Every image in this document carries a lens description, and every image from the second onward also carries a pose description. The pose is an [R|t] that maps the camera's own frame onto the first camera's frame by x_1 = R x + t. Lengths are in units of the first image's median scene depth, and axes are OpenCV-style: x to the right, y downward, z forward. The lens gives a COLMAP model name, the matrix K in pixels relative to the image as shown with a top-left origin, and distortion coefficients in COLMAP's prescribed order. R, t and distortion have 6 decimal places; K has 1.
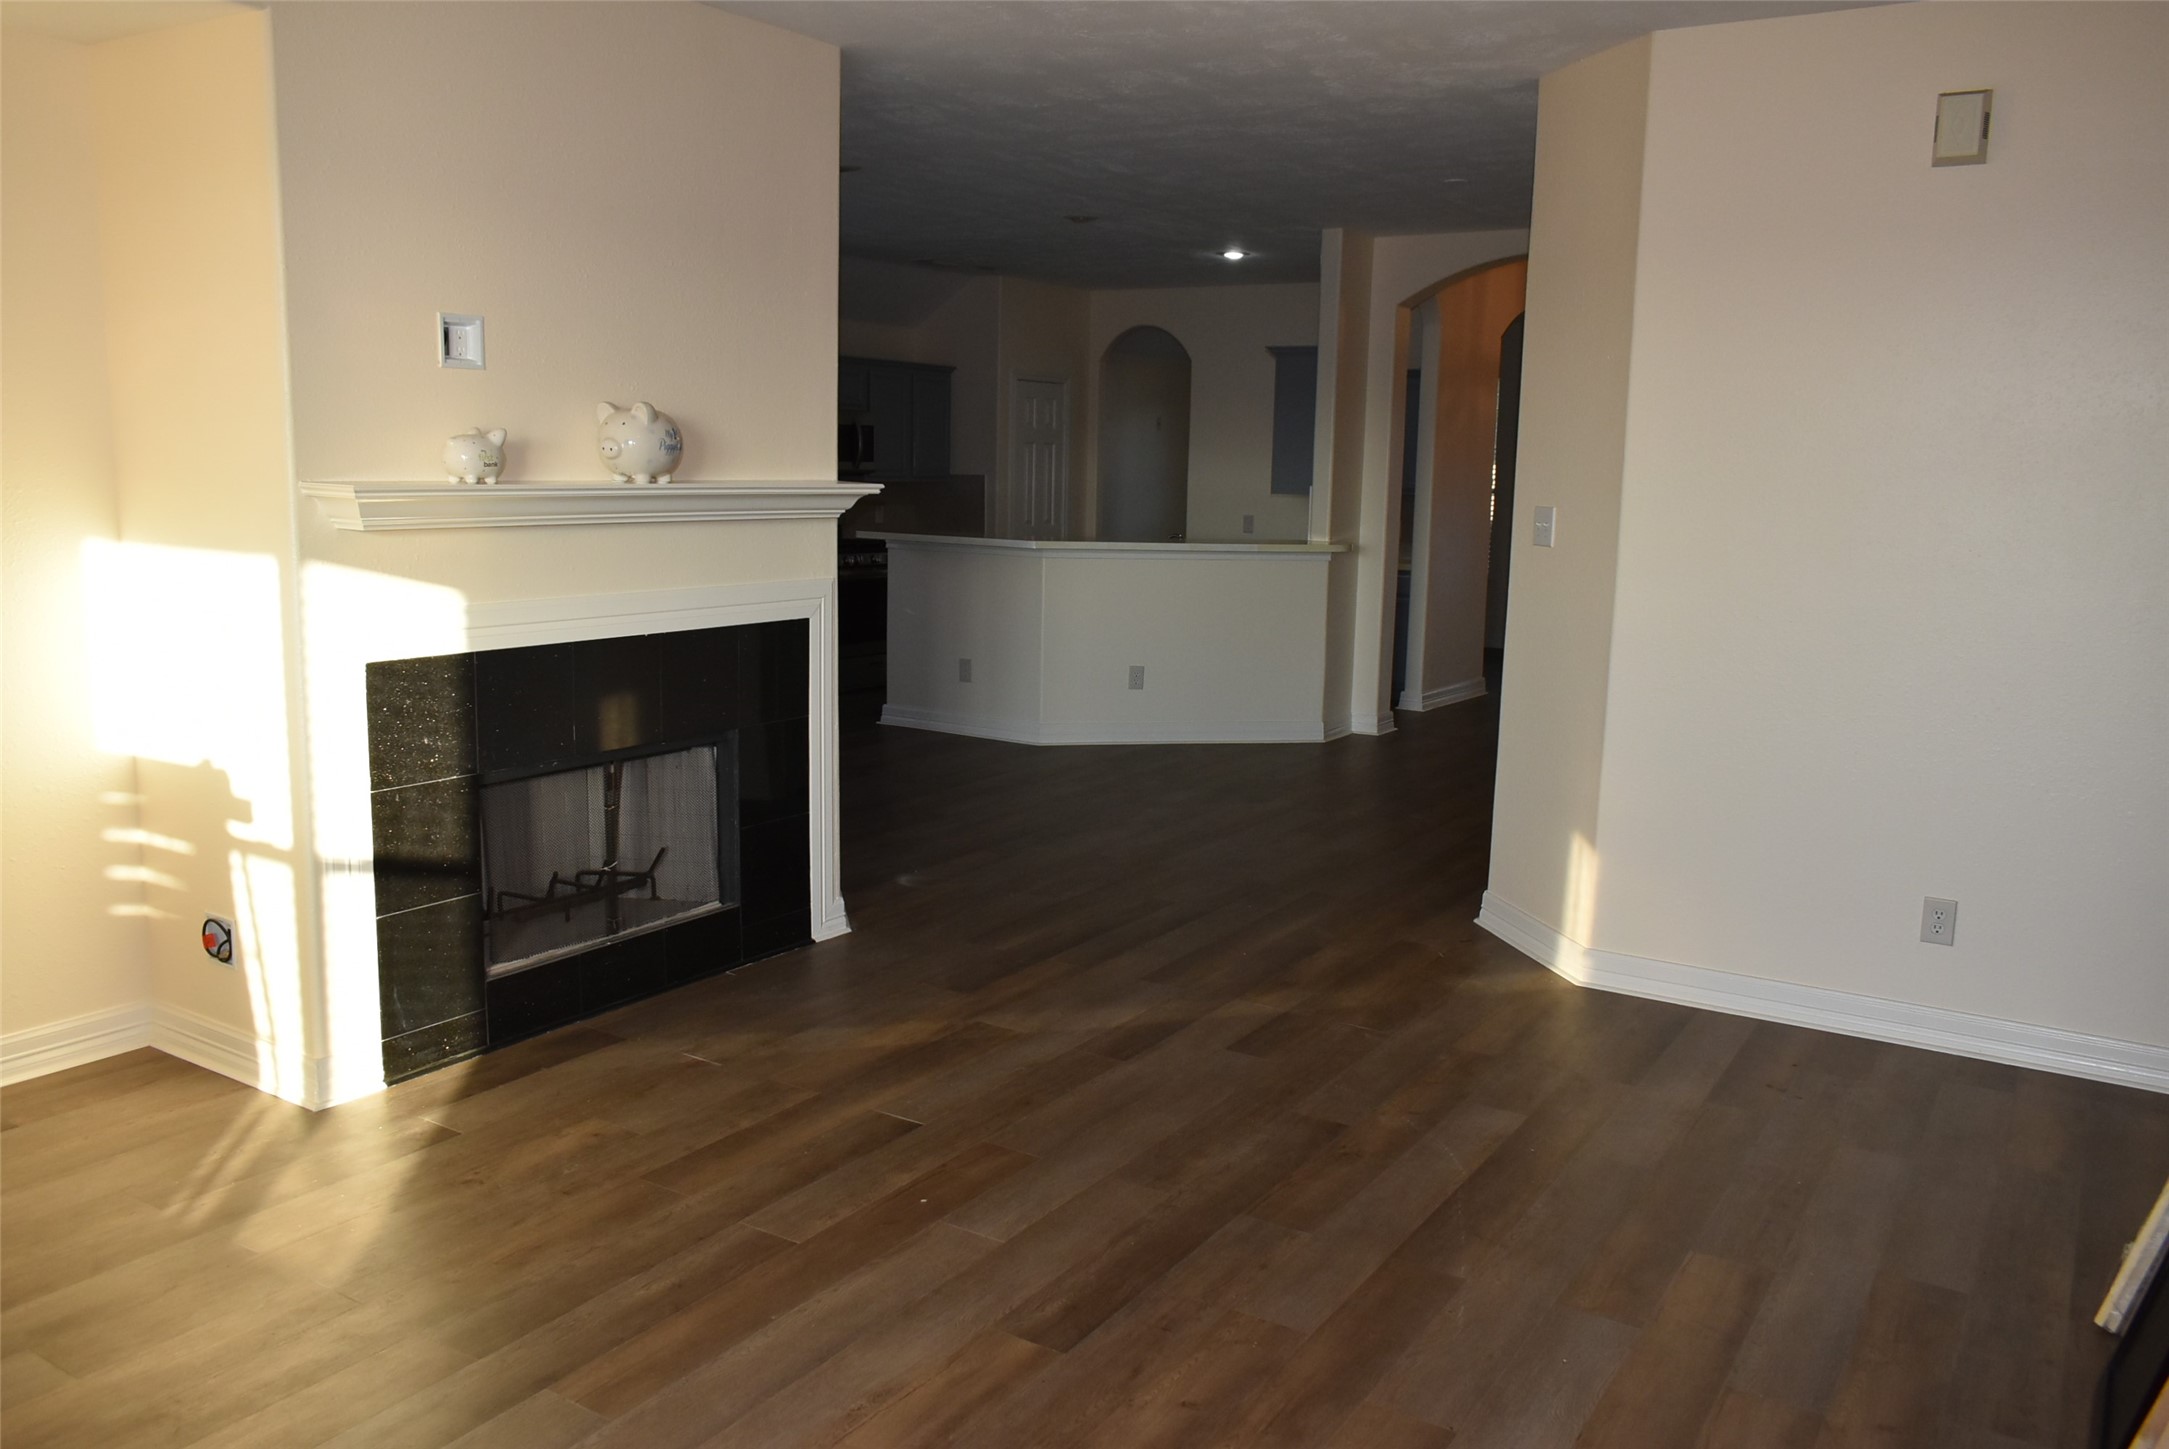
lens RADIAL K [[1675.2, 0, 1086.9], [0, 1675.2, 722.1], [0, 0, 1]] dist [-0.010778, -0.001340]
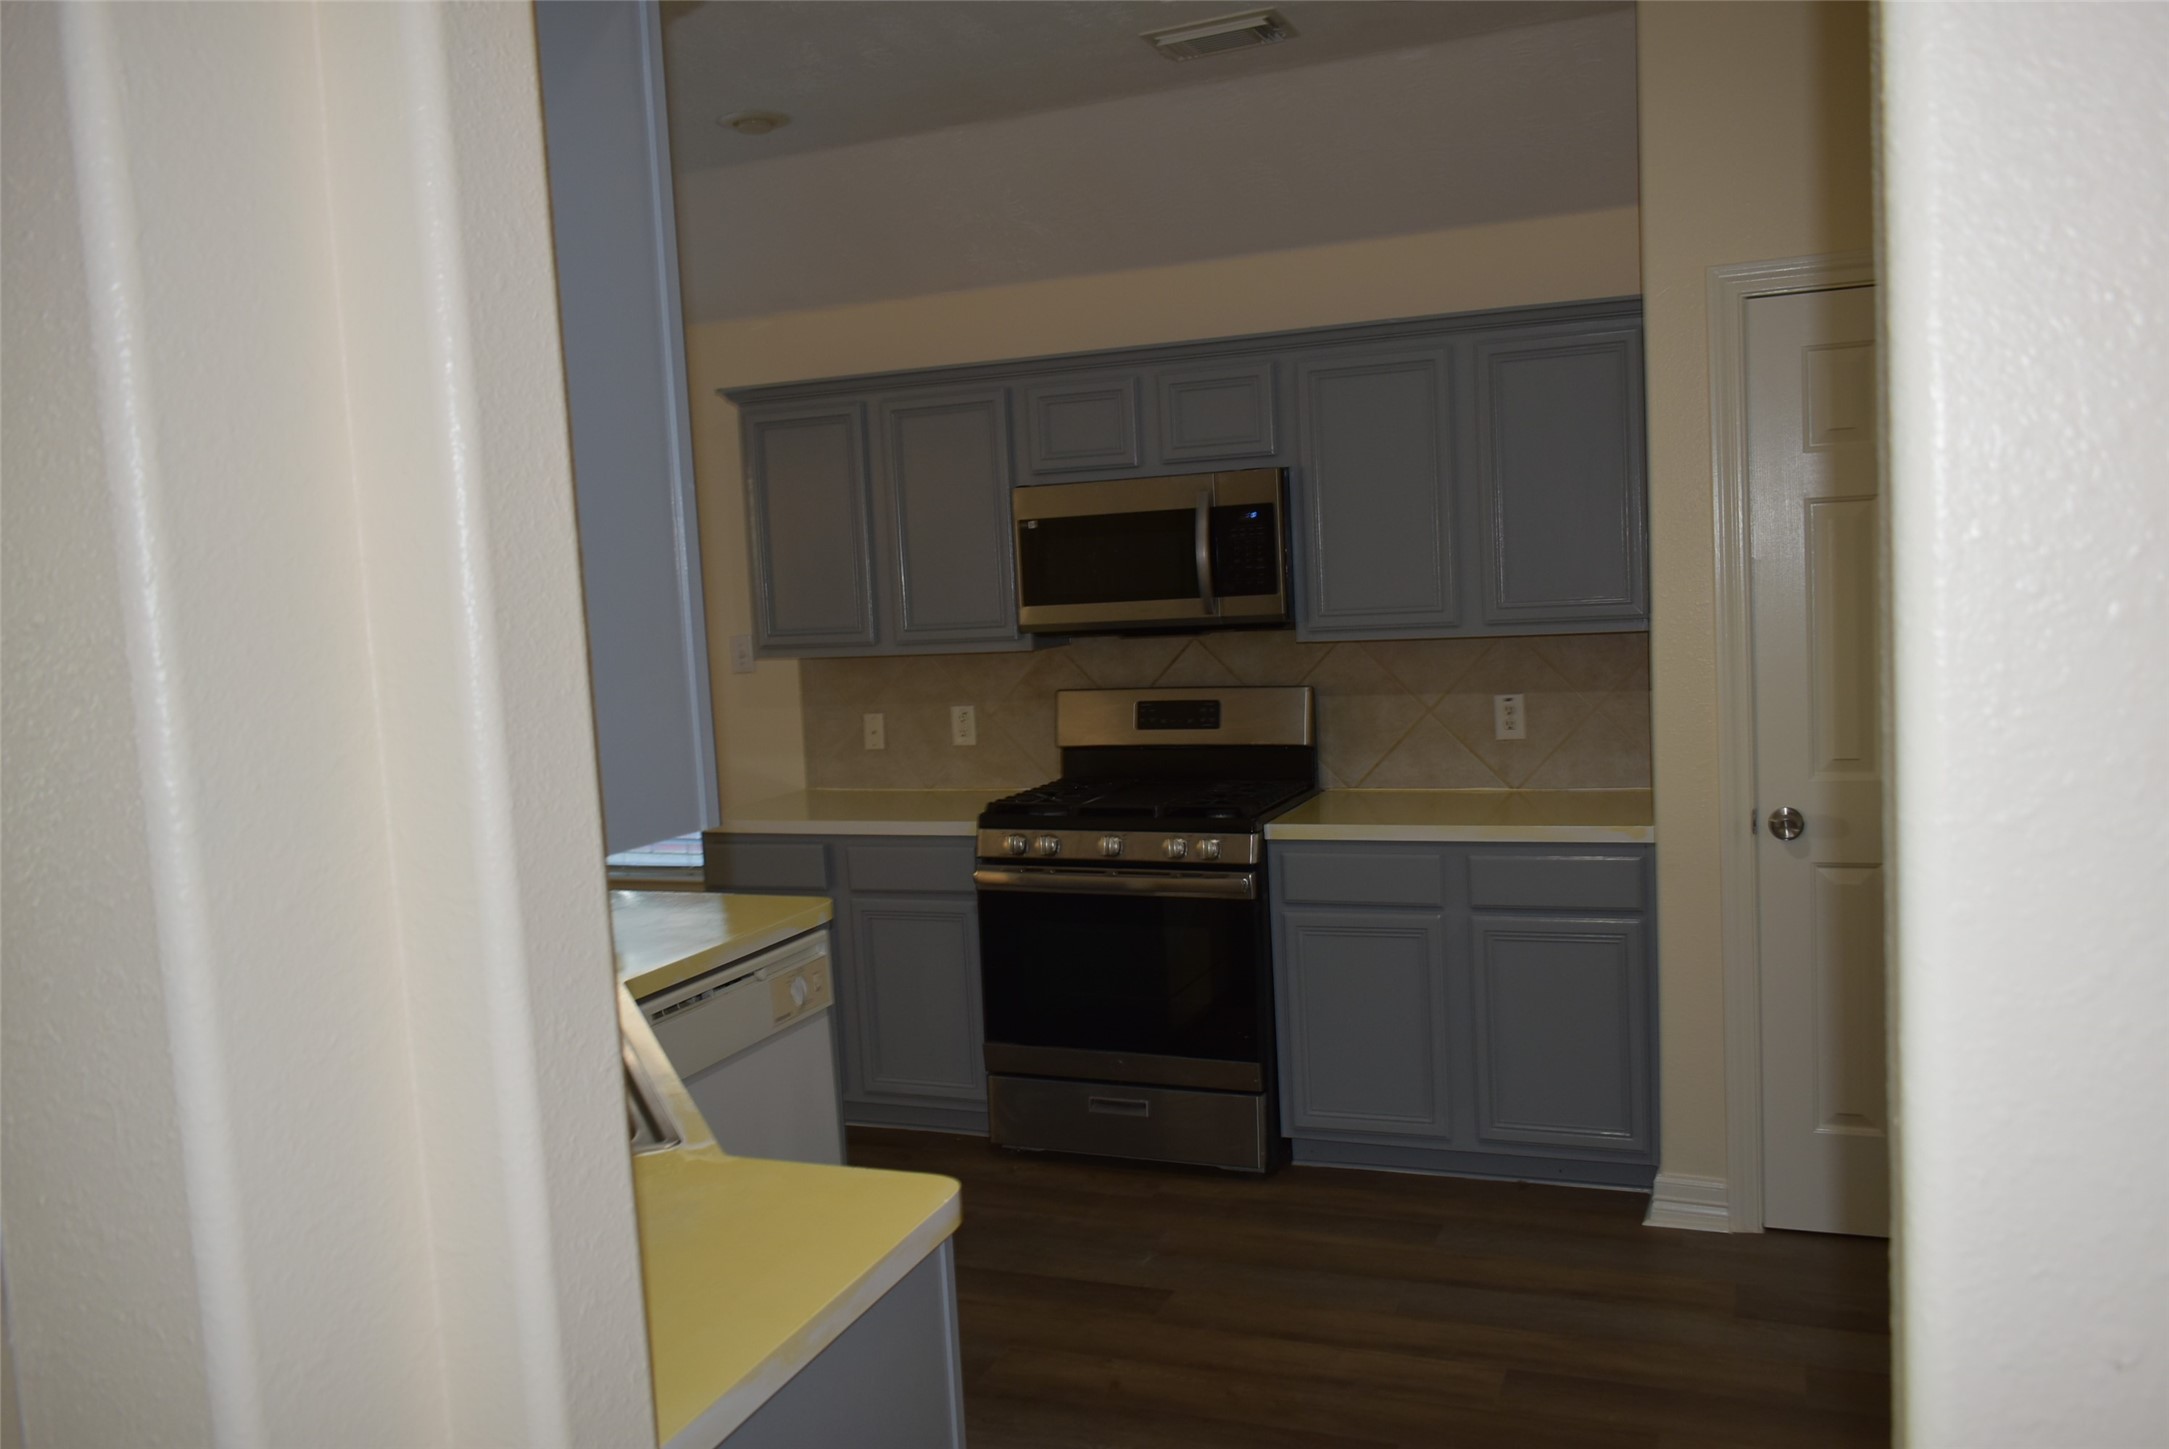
lens RADIAL K [[1755.4, 0, 1090.1], [0, 1755.4, 721.5], [0, 0, 1]] dist [-0.000873, 0.000448]
pose [[0.191076, 0.056212, -0.979964, 0.642212], [-0.094894, 0.994740, 0.038557, -0.324330], [0.976978, 0.085625, 0.195405, 2.078458]]
